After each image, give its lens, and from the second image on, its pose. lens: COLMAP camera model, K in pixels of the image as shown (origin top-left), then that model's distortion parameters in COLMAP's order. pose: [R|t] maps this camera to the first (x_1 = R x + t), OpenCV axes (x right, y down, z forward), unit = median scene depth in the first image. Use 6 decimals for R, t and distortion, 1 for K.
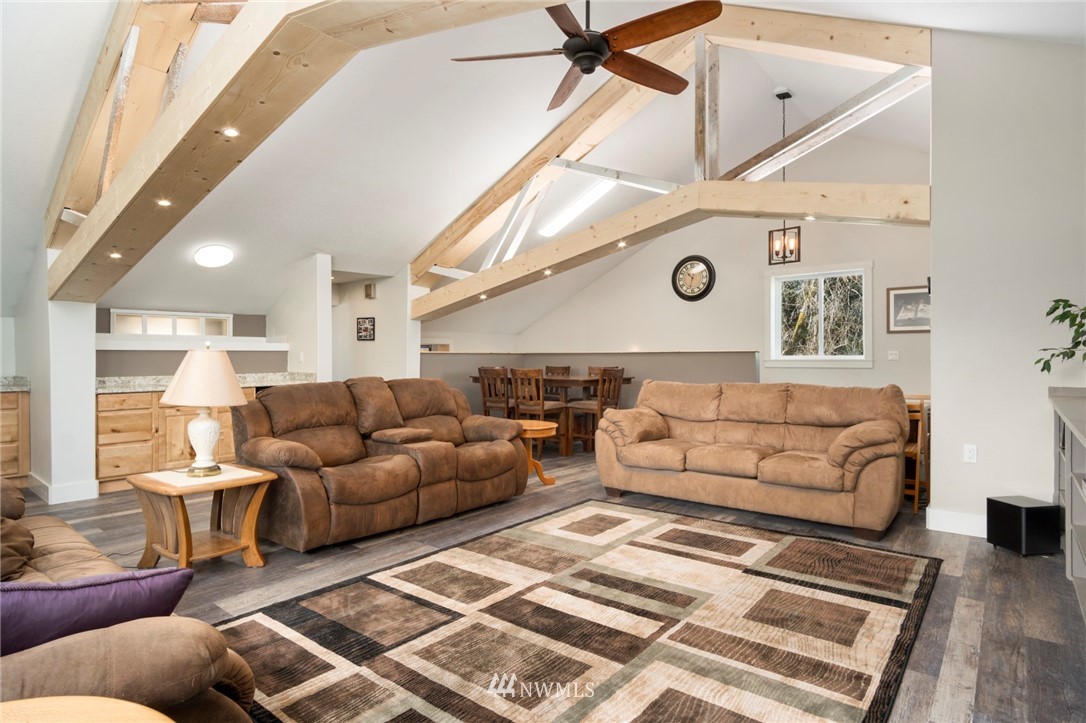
lens RADIAL K [[587.3, 0, 544.5], [0, 587.3, 355.2], [0, 0, 1]] dist [-0.019788, 0.000915]
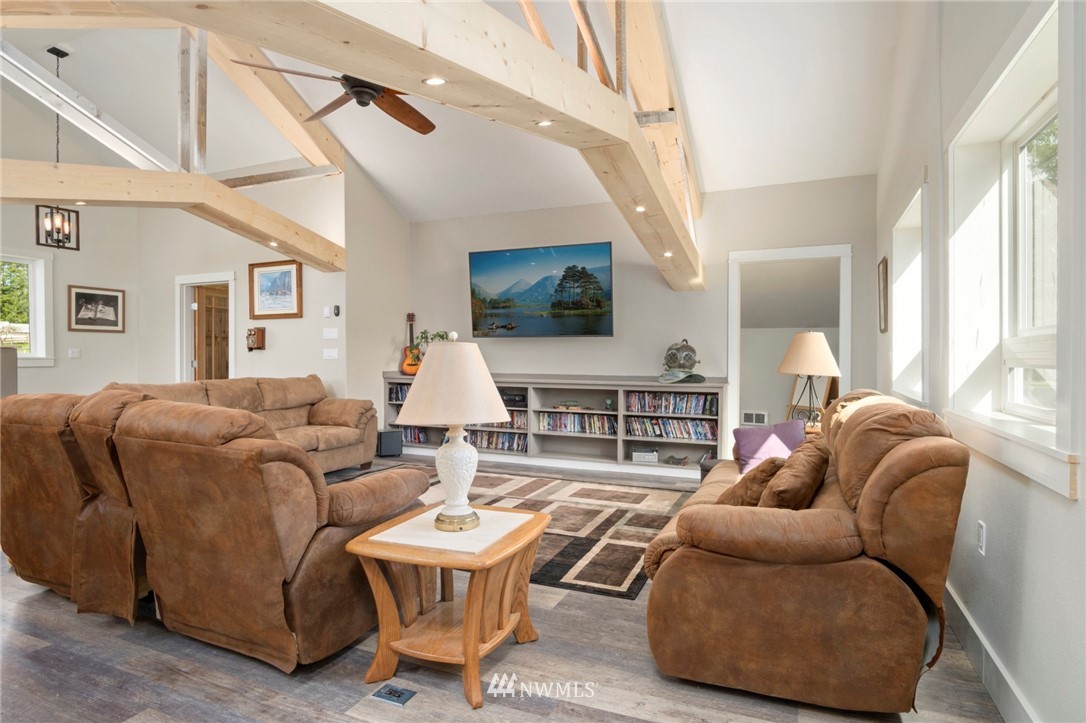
lens RADIAL K [[587.3, 0, 549.7], [0, 587.3, 363.2], [0, 0, 1]] dist [-0.019788, 0.000915]
pose [[-0.273538, -0.012254, 0.961783, -0.627649], [-0.001604, 0.999923, 0.012284, 0.003852], [-0.961860, 0.001817, -0.273536, 0.533179]]
